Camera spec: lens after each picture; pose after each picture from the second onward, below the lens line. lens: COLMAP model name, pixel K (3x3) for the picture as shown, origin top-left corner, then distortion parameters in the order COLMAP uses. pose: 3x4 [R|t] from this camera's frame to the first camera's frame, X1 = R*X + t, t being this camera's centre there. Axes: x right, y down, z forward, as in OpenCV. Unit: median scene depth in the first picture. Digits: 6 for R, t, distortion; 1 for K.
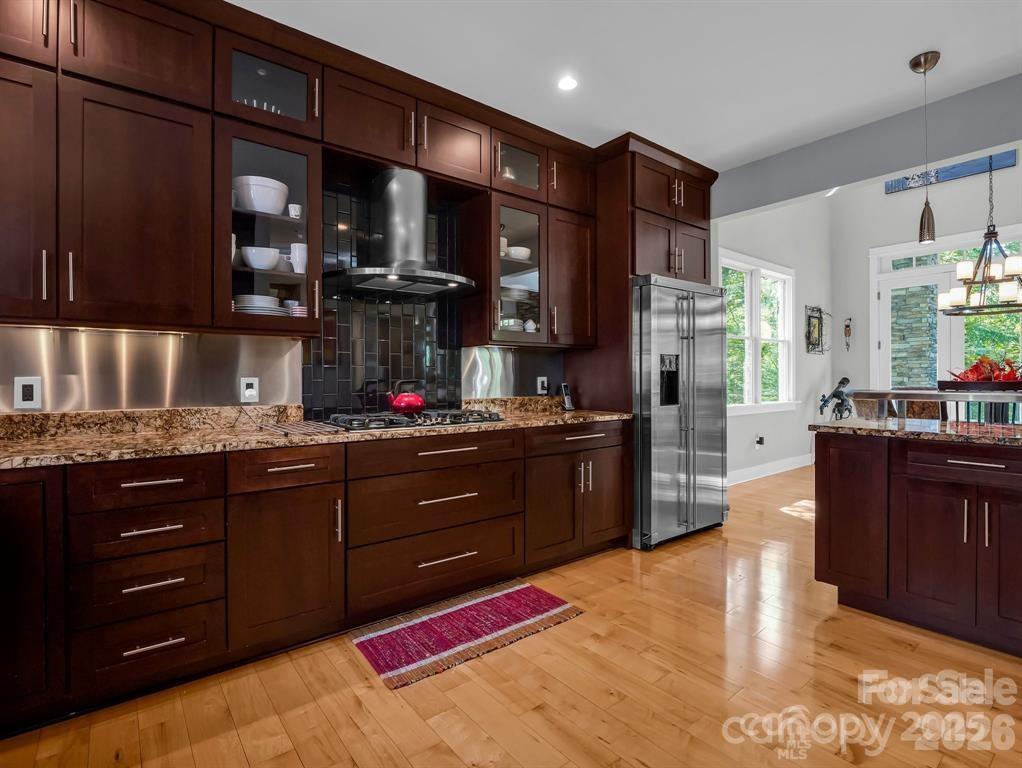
lens RADIAL K [[506.1, 0, 504.4], [0, 506.1, 380.0], [0, 0, 1]] dist [-0.002146, -0.002401]
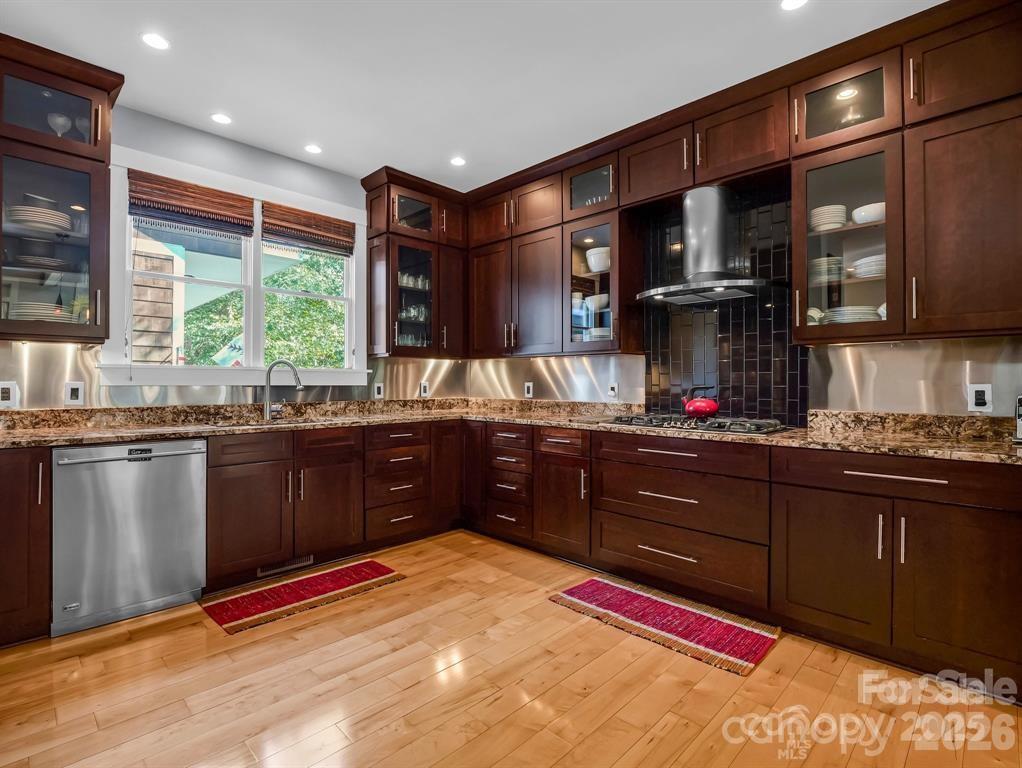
lens RADIAL K [[506.1, 0, 504.6], [0, 506.1, 379.9], [0, 0, 1]] dist [-0.002146, -0.002401]
pose [[0.128867, -0.001378, -0.991661, 0.963971], [-0.008289, 0.999963, -0.002467, -0.008590], [0.991627, 0.008537, 0.128851, 0.548546]]
